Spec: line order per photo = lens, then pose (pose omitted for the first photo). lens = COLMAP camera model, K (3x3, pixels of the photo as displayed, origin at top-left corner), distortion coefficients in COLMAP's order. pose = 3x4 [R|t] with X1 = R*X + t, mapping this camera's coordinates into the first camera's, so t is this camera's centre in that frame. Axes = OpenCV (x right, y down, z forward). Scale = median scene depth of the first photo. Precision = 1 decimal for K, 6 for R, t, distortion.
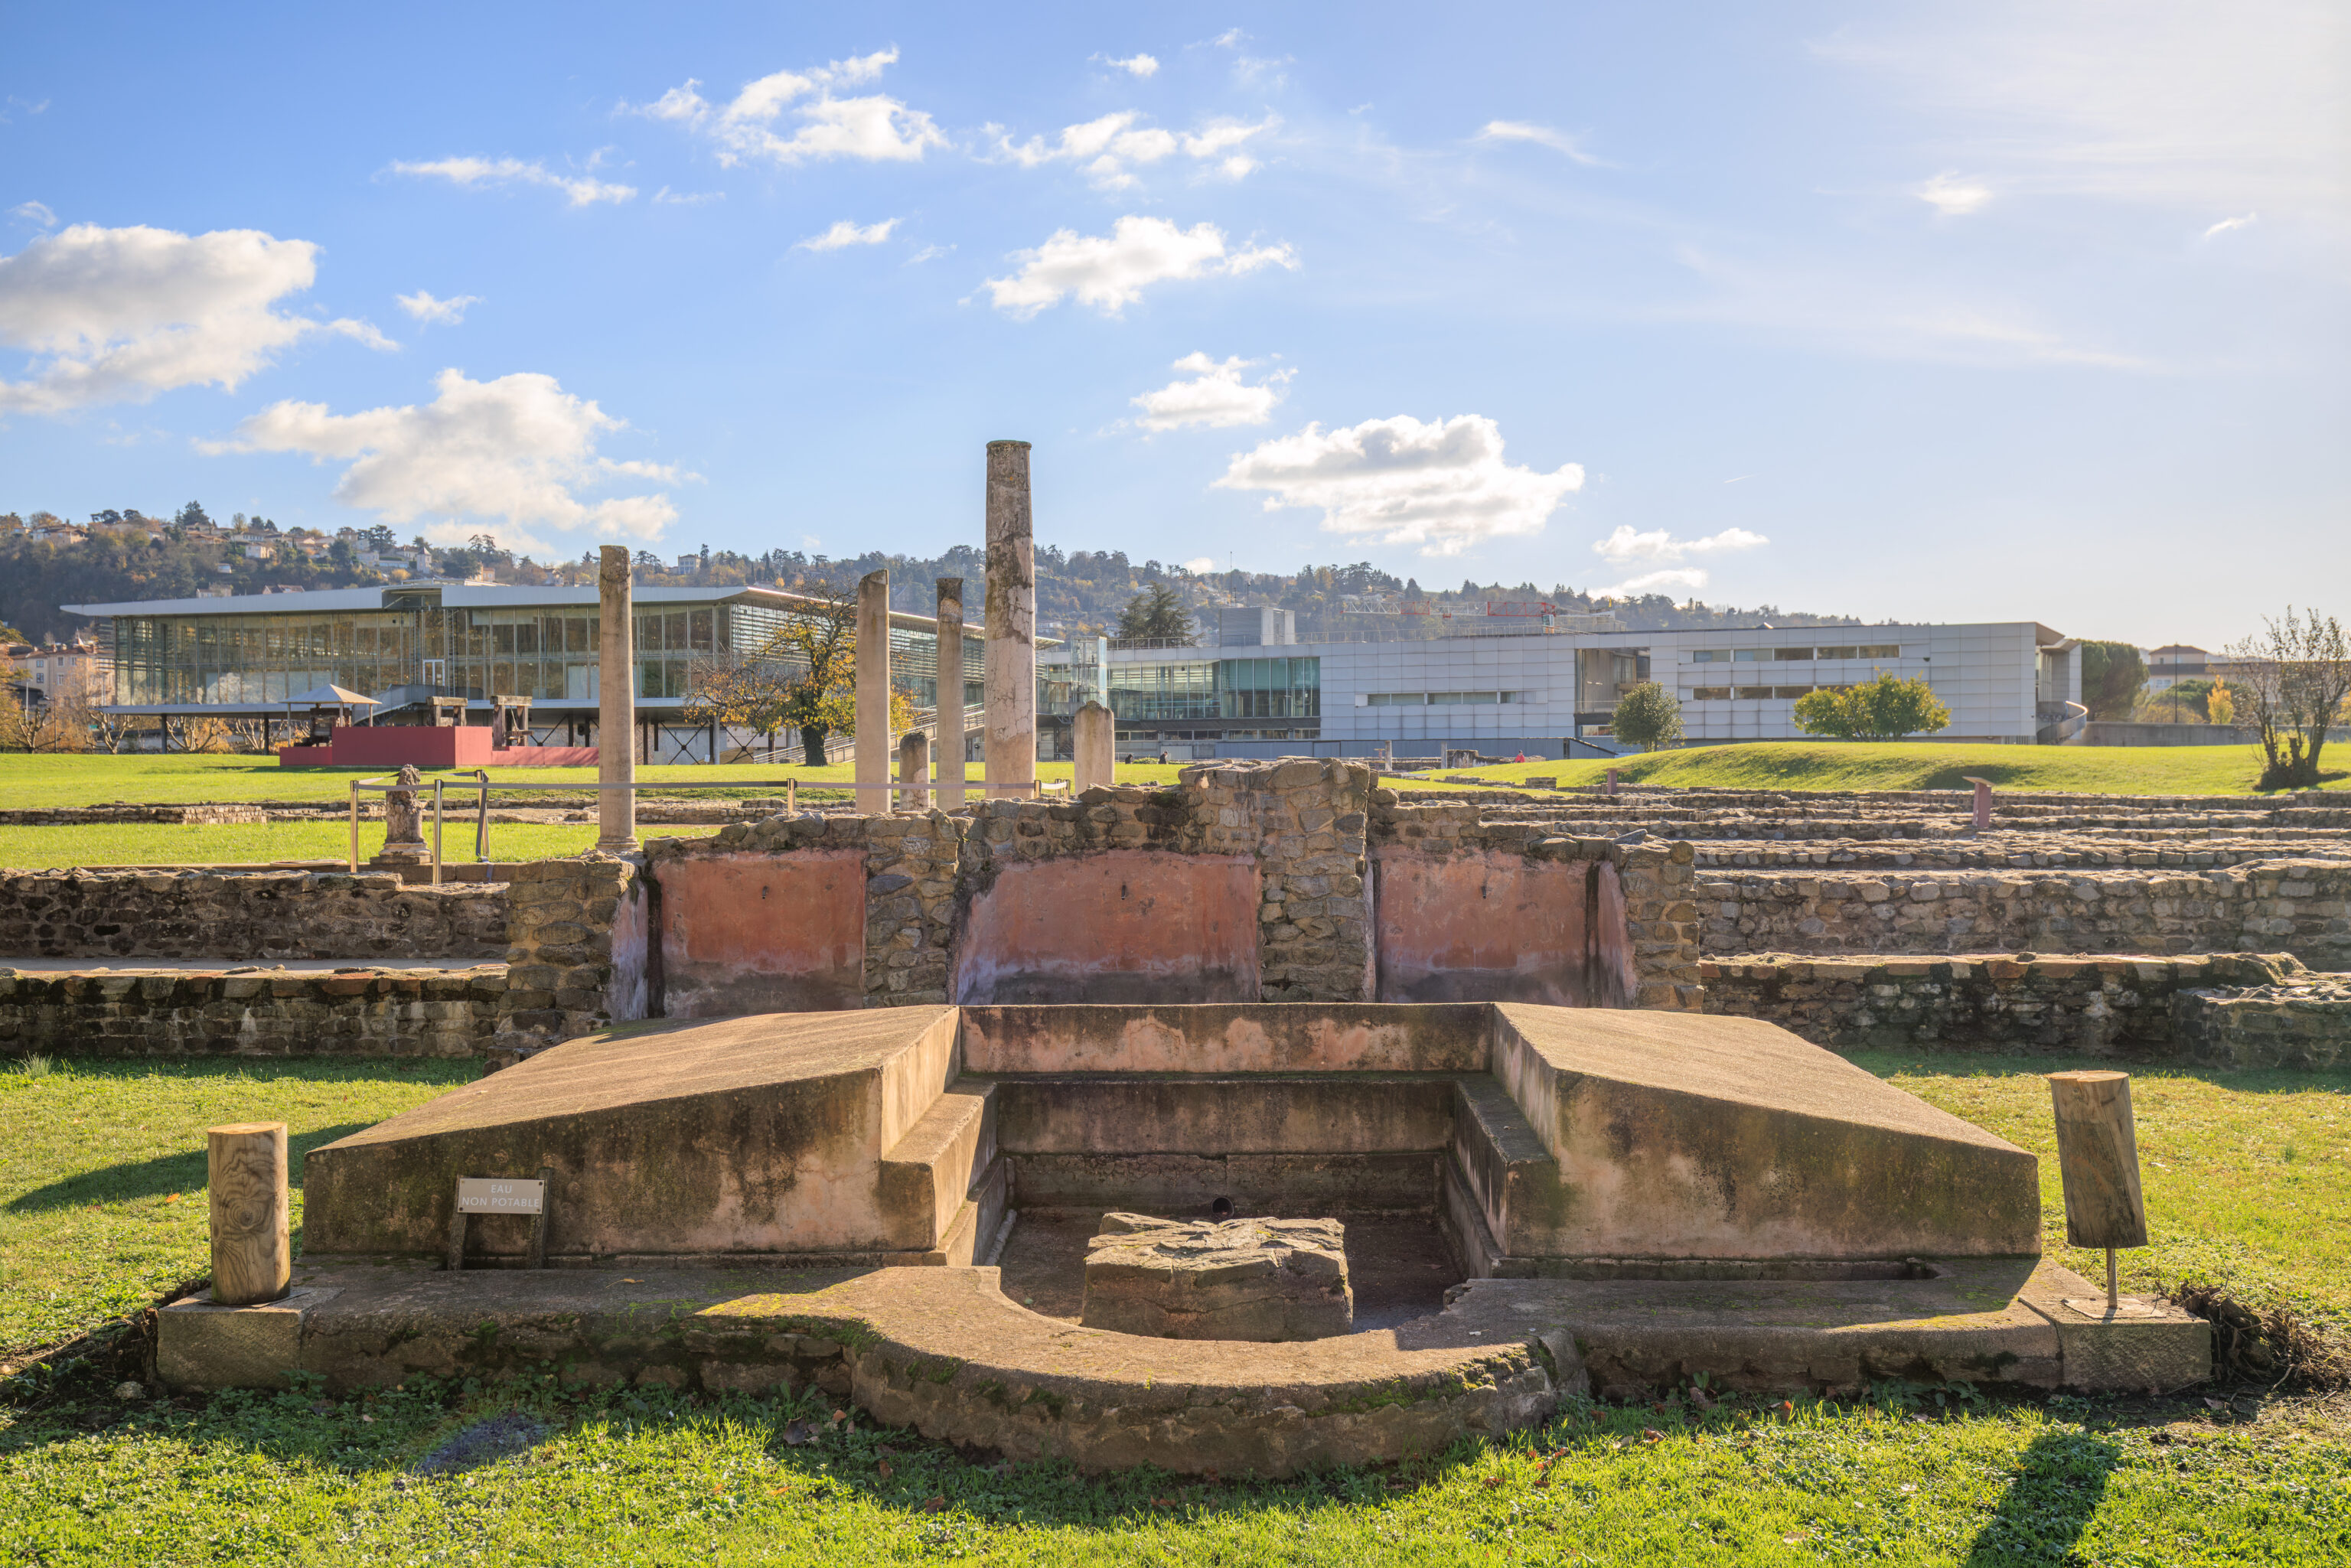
lens RADIAL K [[2245.7, 0, 1177.8], [0, 2245.7, 788.2], [0, 0, 1]] dist [0.010092, -0.008522]
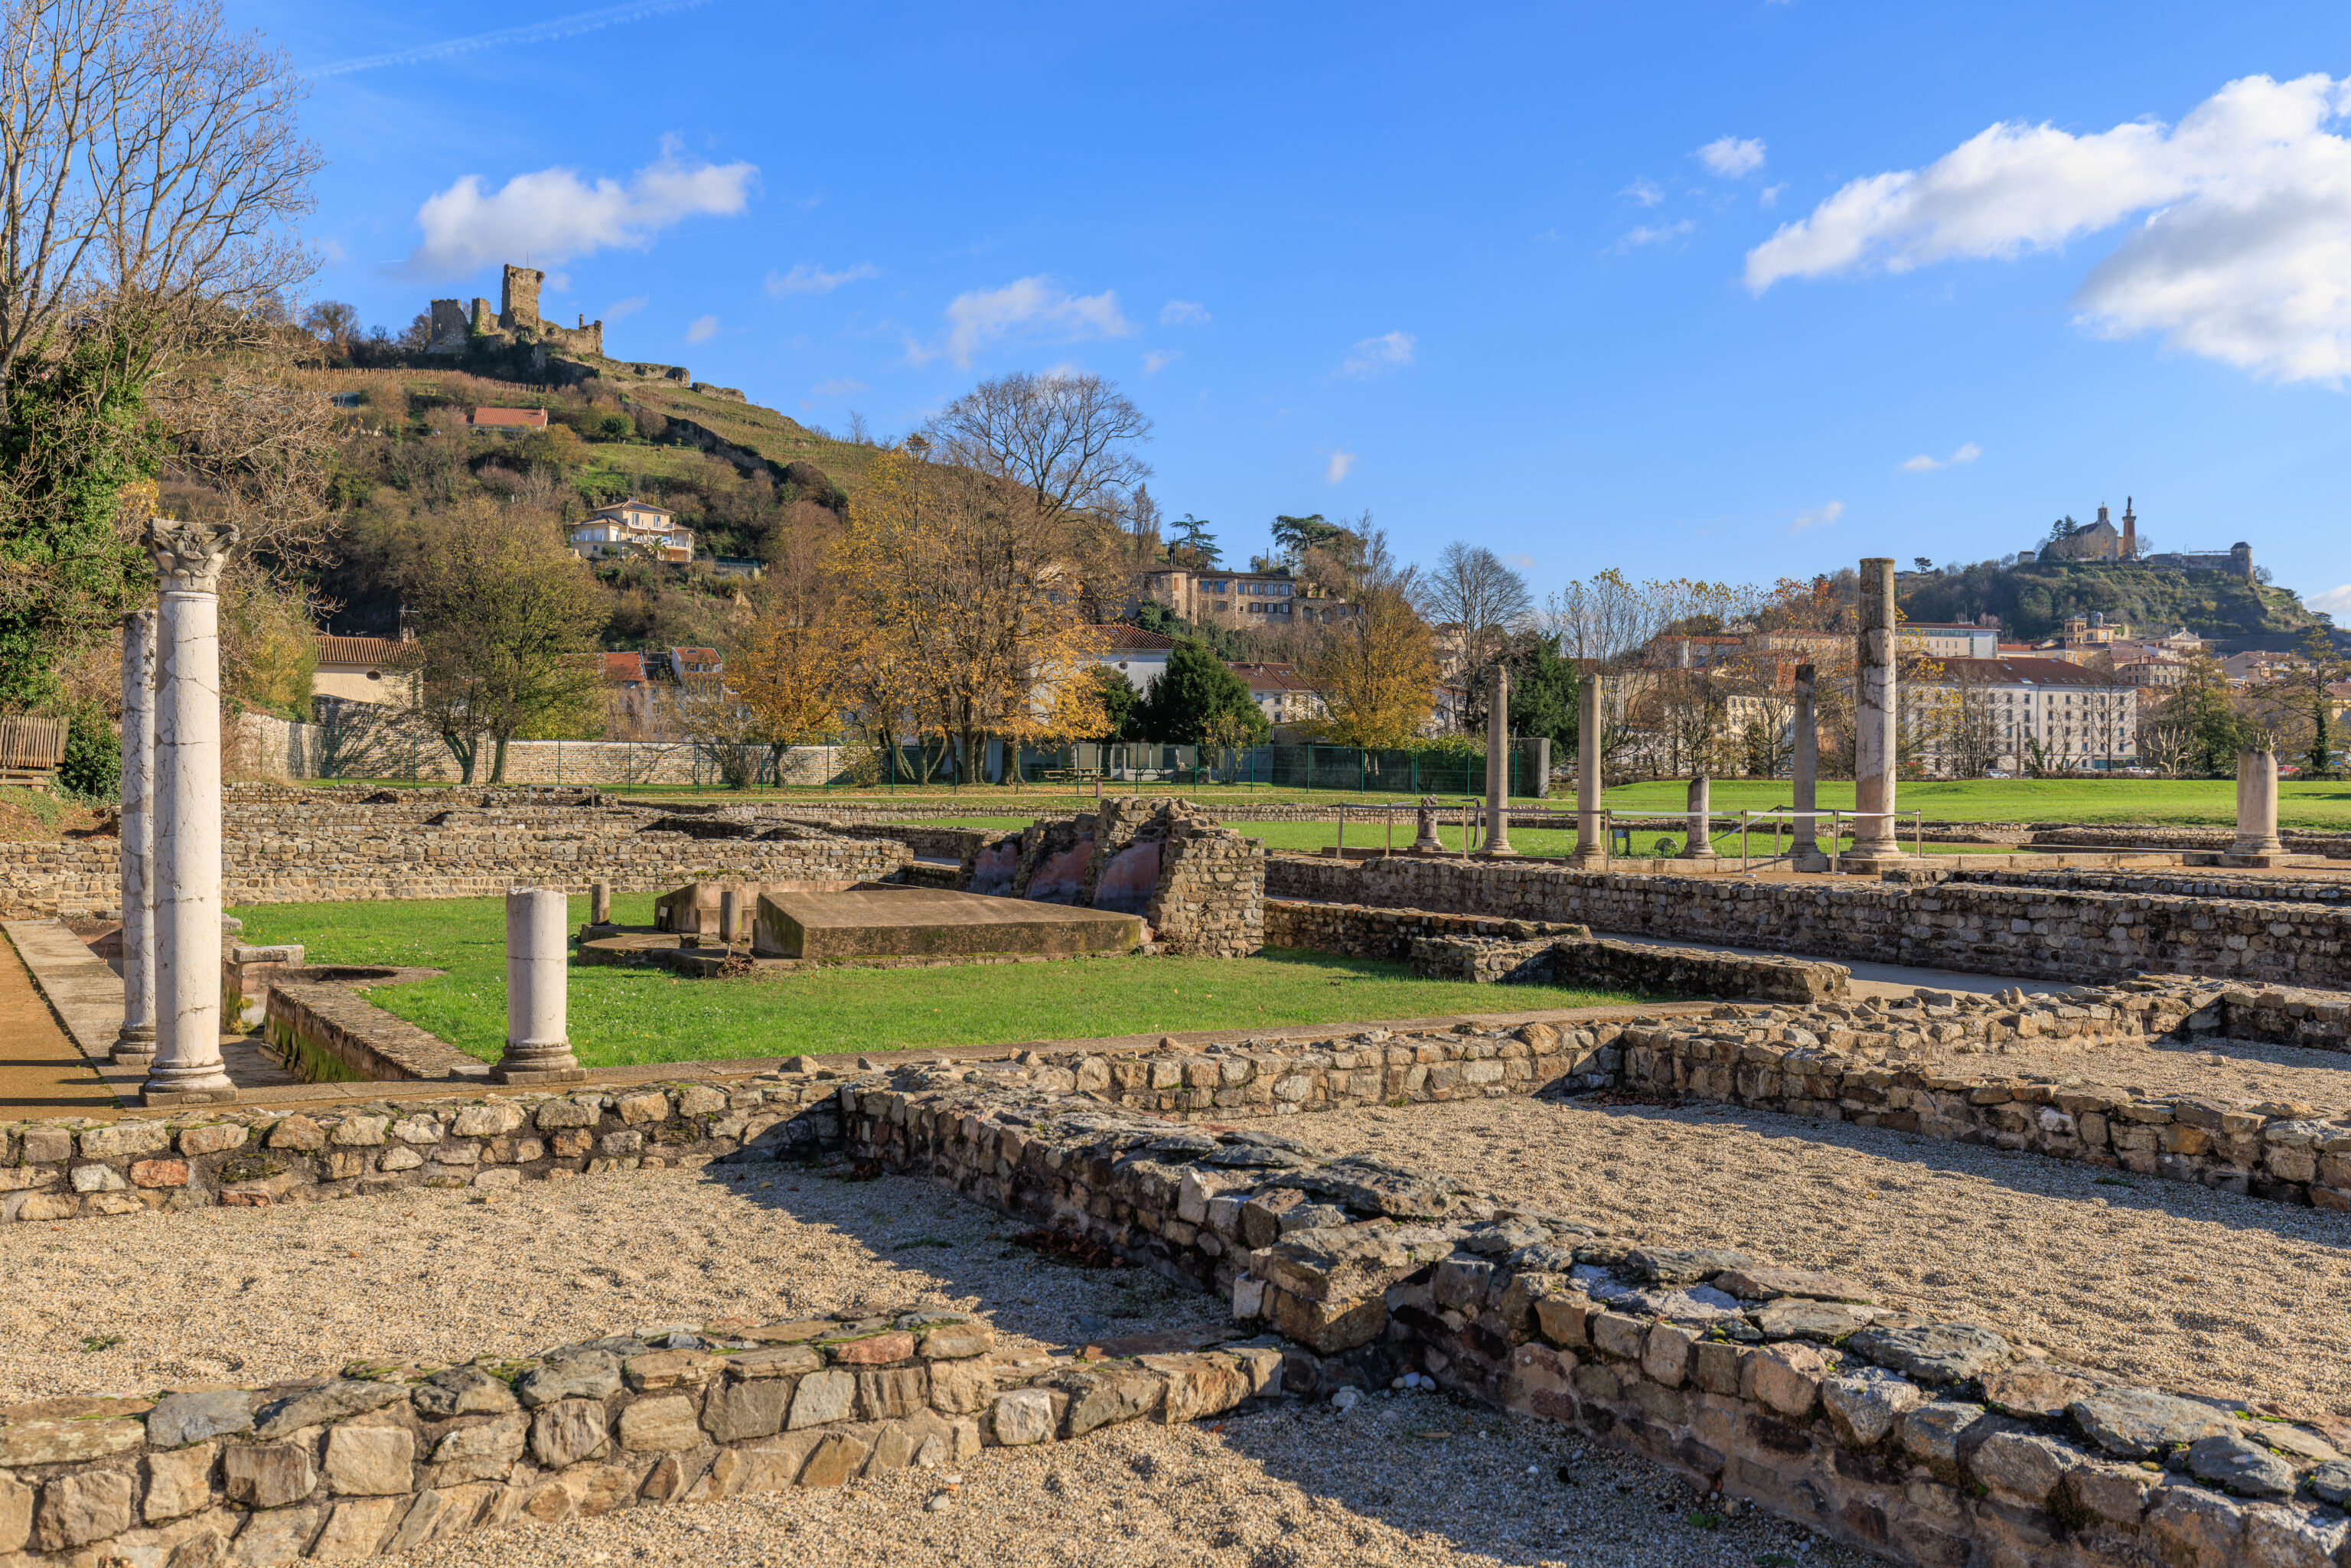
lens RADIAL K [[2245.7, 0, 1177.8], [0, 2245.7, 788.2], [0, 0, 1]] dist [0.010092, -0.008522]
pose [[0.489900, 0.010472, -0.871716, 0.904757], [-0.019045, 0.999818, 0.001307, -0.011495], [0.871570, 0.015961, 0.490010, -0.021517]]
